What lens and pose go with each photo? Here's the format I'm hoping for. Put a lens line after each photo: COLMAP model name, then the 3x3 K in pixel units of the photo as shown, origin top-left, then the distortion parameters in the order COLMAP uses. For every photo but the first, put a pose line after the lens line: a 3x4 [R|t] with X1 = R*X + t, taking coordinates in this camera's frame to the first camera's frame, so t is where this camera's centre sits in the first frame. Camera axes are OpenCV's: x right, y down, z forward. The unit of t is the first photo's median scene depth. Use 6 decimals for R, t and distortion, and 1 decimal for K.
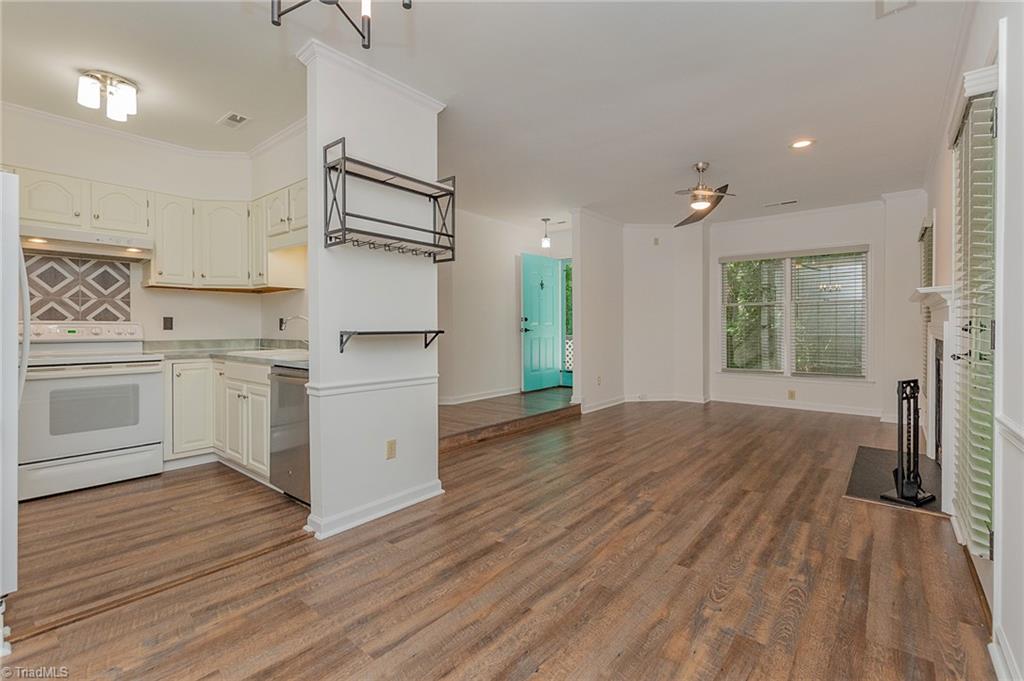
lens RADIAL K [[458.9, 0, 518.3], [0, 458.9, 328.1], [0, 0, 1]] dist [0.001915, -0.001669]
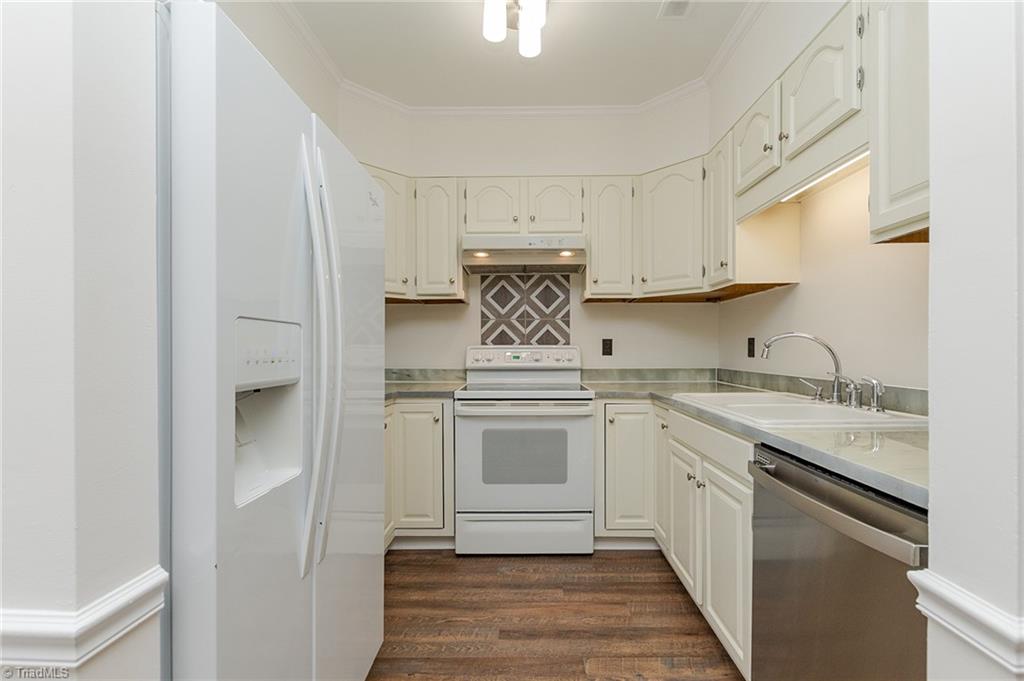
lens RADIAL K [[458.9, 0, 524.9], [0, 458.9, 354.3], [0, 0, 1]] dist [0.001915, -0.001669]
pose [[0.631089, 0.009171, -0.775656, -0.267671], [0.000999, 0.999920, 0.012636, -0.009004], [0.775710, -0.008749, 0.631029, 0.436113]]
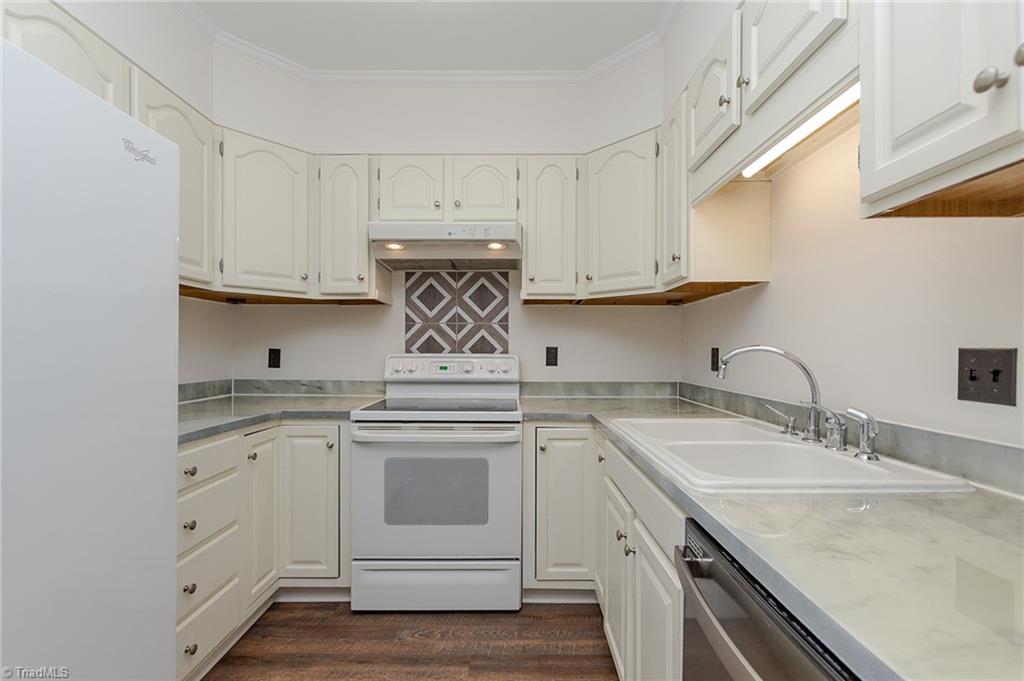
lens RADIAL K [[458.9, 0, 512.7], [0, 458.9, 354.9], [0, 0, 1]] dist [0.001915, -0.001669]
pose [[0.634973, 0.011232, -0.772453, -0.306255], [-0.005139, 0.999934, 0.010316, -0.021108], [0.772517, -0.002580, 0.634988, 0.581041]]
